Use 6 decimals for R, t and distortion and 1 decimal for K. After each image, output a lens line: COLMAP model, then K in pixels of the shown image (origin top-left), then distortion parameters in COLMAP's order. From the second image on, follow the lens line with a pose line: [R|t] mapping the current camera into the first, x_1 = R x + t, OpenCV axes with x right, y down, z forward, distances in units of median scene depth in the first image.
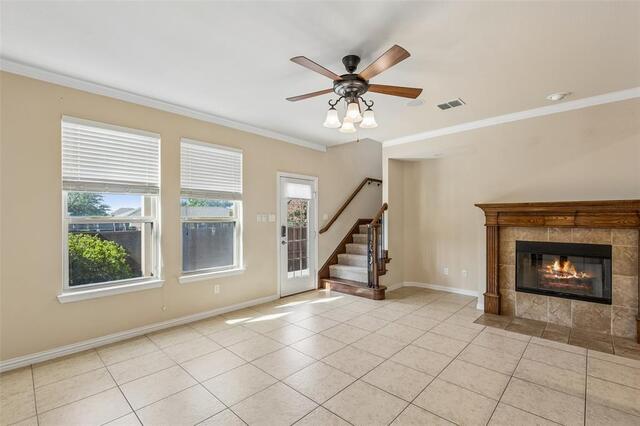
lens RADIAL K [[286.9, 0, 333.3], [0, 286.9, 217.9], [0, 0, 1]] dist [0.012021, -0.002066]
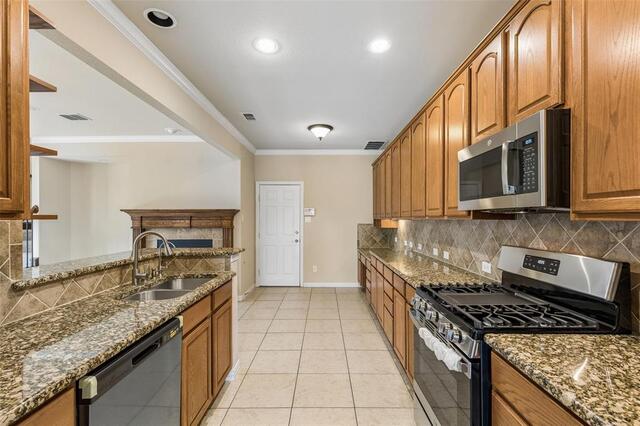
lens RADIAL K [[286.9, 0, 323.0], [0, 286.9, 217.6], [0, 0, 1]] dist [0.012021, -0.002066]
pose [[0.757769, -0.001222, 0.652522, 0.376460], [0.004393, 0.999985, -0.003229, -0.009283], [-0.652508, 0.005313, 0.757763, -0.396230]]
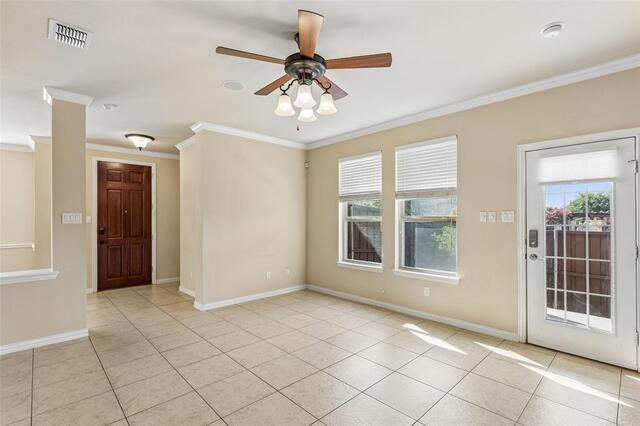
lens RADIAL K [[309.0, 0, 317.7], [0, 309.0, 218.2], [0, 0, 1]] dist [0.001067, -0.000460]
pose [[-0.090971, -0.000302, -0.995854, 0.675338], [0.004278, 0.999991, -0.000694, 0.001698], [0.995844, -0.004324, -0.090969, 0.762387]]
